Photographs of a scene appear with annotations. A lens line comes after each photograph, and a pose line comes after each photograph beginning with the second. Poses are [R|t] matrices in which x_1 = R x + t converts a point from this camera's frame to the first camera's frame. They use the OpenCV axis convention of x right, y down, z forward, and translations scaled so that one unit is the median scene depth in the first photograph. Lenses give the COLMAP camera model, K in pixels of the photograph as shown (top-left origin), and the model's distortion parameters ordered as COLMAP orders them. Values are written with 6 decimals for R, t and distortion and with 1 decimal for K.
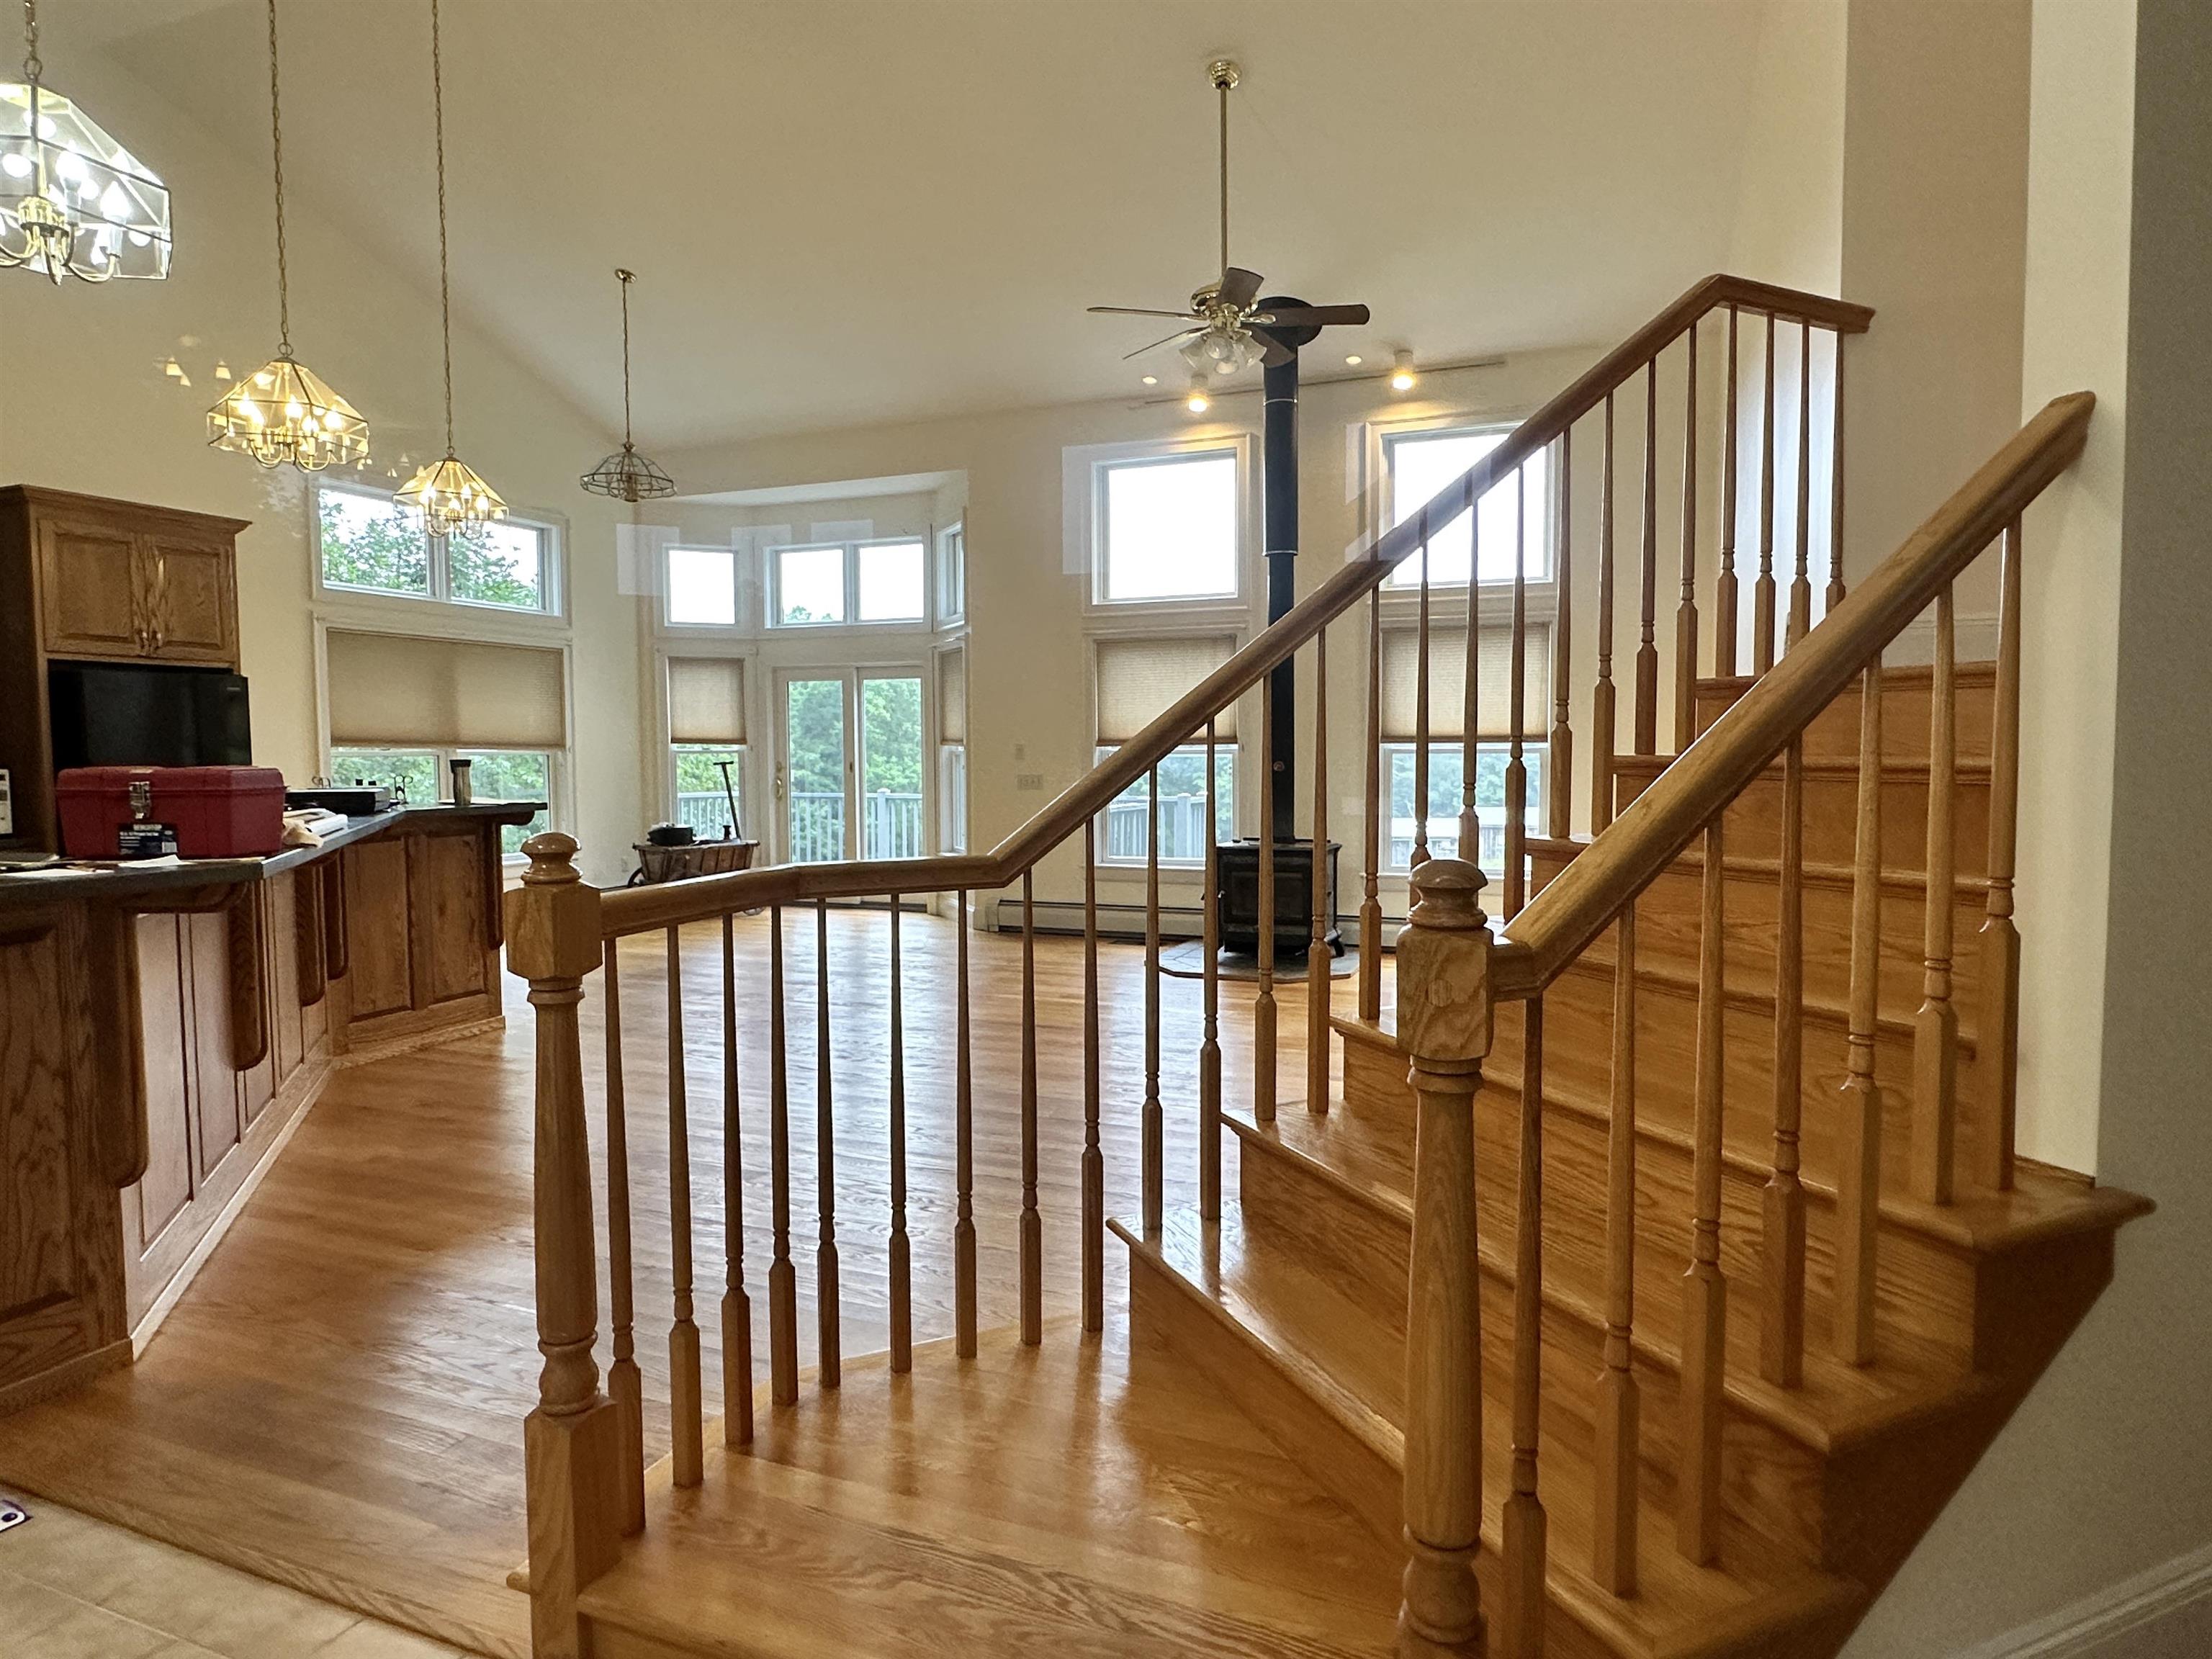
lens RADIAL K [[1290.2, 0, 1108.0], [0, 1290.2, 820.3], [0, 0, 1]] dist [-0.002174, 0.006901]
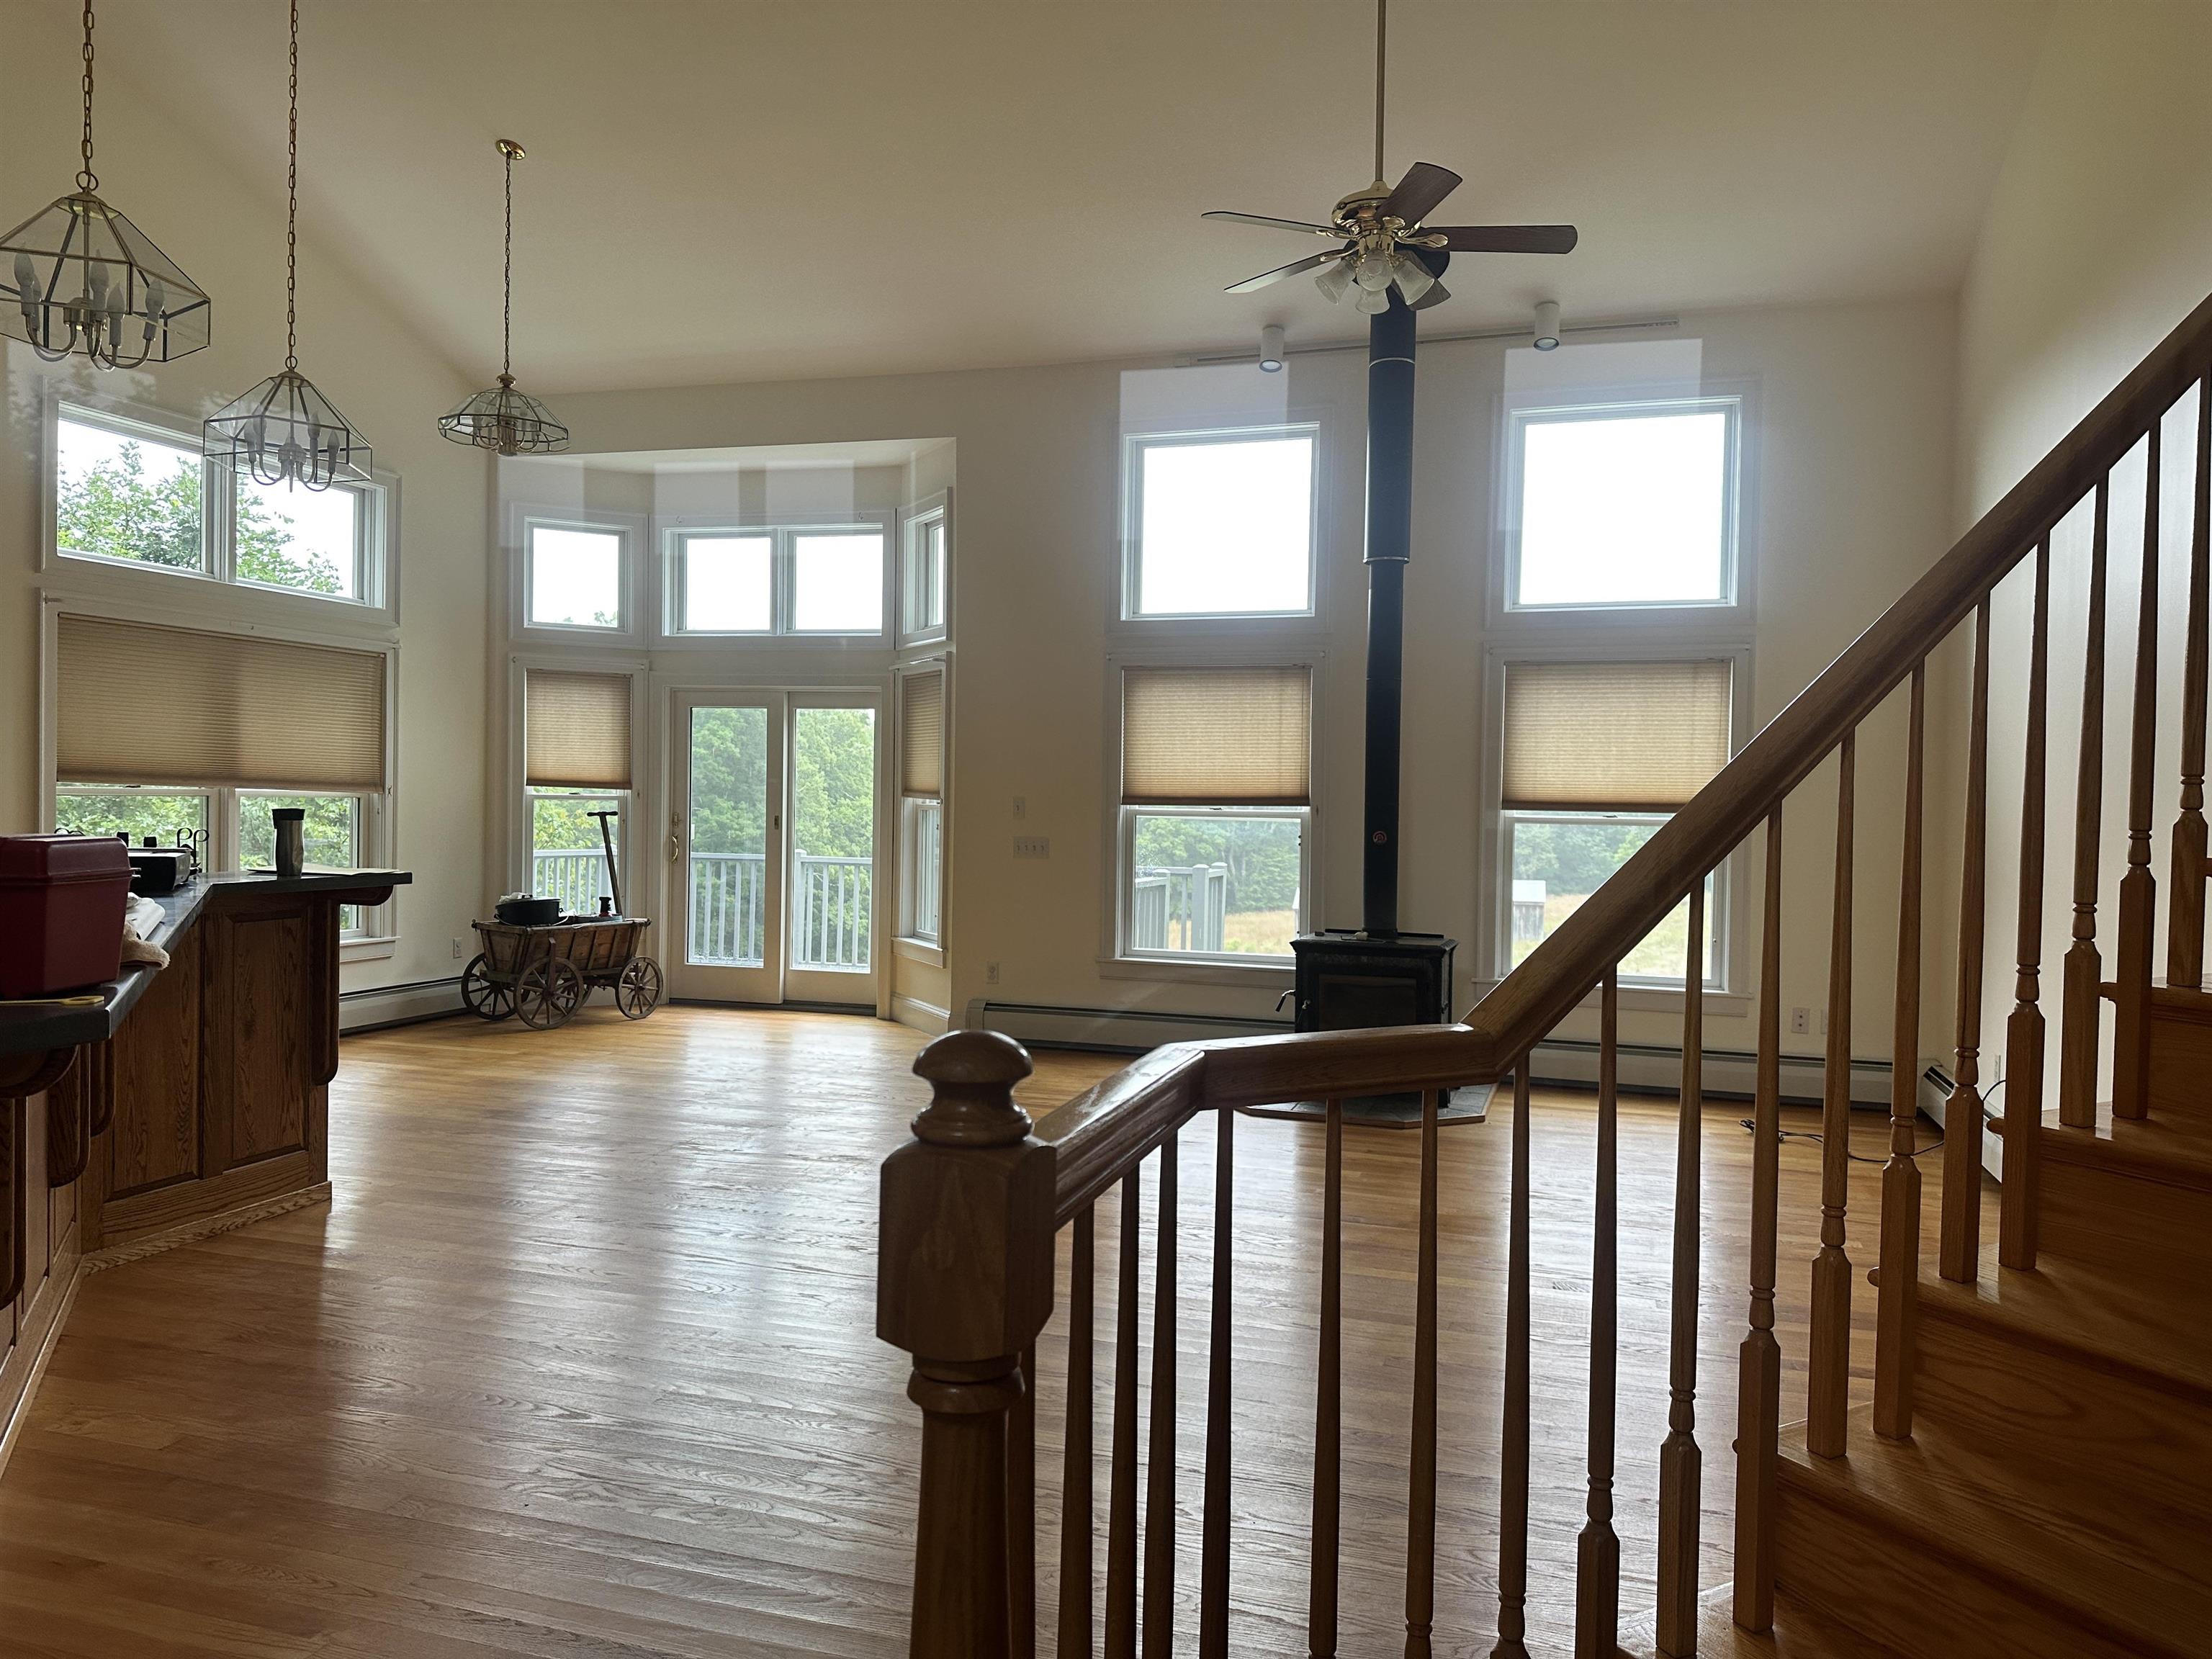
lens RADIAL K [[1542.6, 0, 1120.4], [0, 1542.6, 829.0], [0, 0, 1]] dist [0.055894, -0.052082]
pose [[0.995867, 0.022265, 0.088048, -0.080848], [-0.019079, 0.999138, -0.036863, -0.008344], [-0.088793, 0.035030, 0.995434, 0.082354]]
